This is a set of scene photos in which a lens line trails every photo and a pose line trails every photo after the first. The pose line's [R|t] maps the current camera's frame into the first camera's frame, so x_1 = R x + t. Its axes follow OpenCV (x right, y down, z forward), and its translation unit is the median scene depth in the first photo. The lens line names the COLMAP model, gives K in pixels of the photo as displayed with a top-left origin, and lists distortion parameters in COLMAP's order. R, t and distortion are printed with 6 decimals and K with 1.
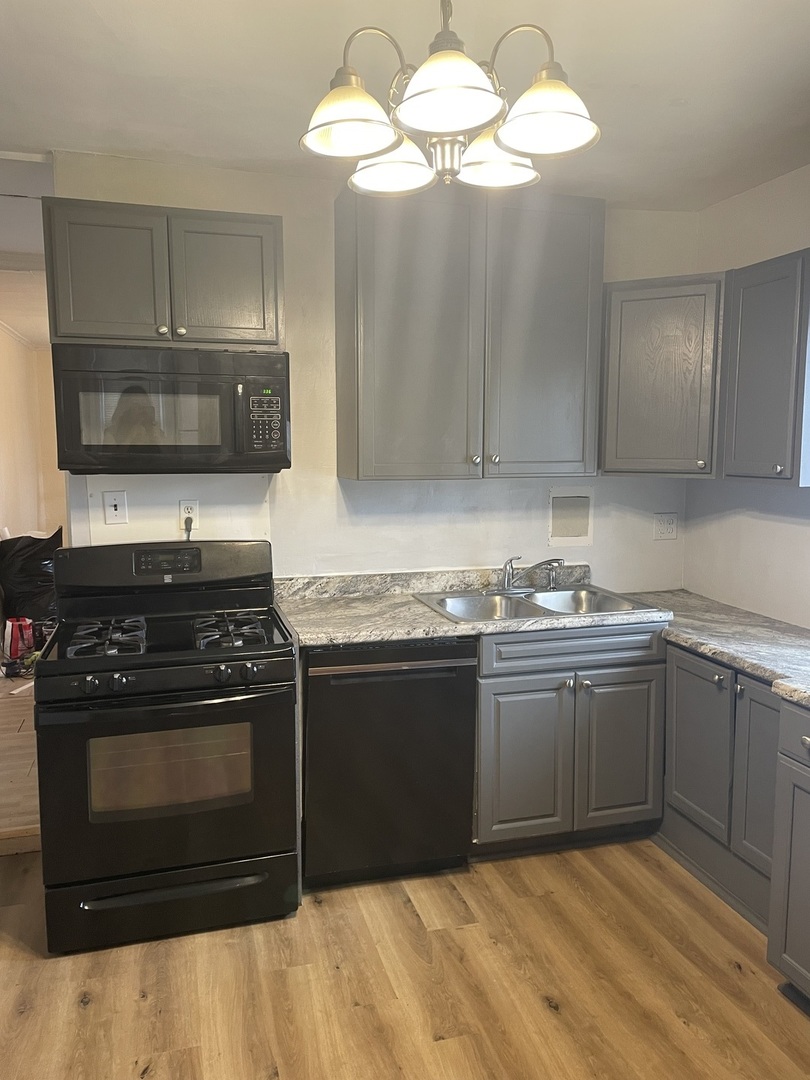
lens RADIAL K [[814.8, 0, 405.5], [0, 814.8, 539.4], [0, 0, 1]] dist [-0.006390, -0.002114]
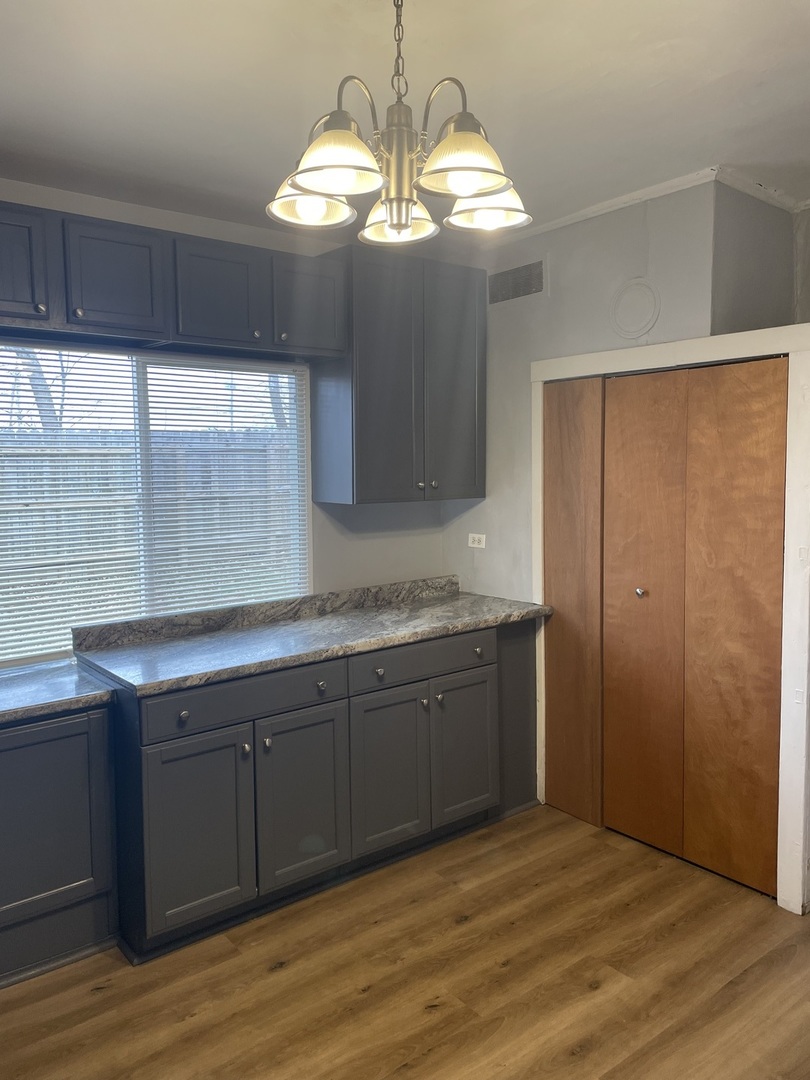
lens RADIAL K [[814.8, 0, 405.3], [0, 814.8, 539.0], [0, 0, 1]] dist [-0.006390, -0.002114]
pose [[-0.375828, -0.072520, 0.923847, -0.698228], [0.121300, 0.984506, 0.126628, -0.120023], [-0.918716, 0.159653, -0.361209, 1.028741]]
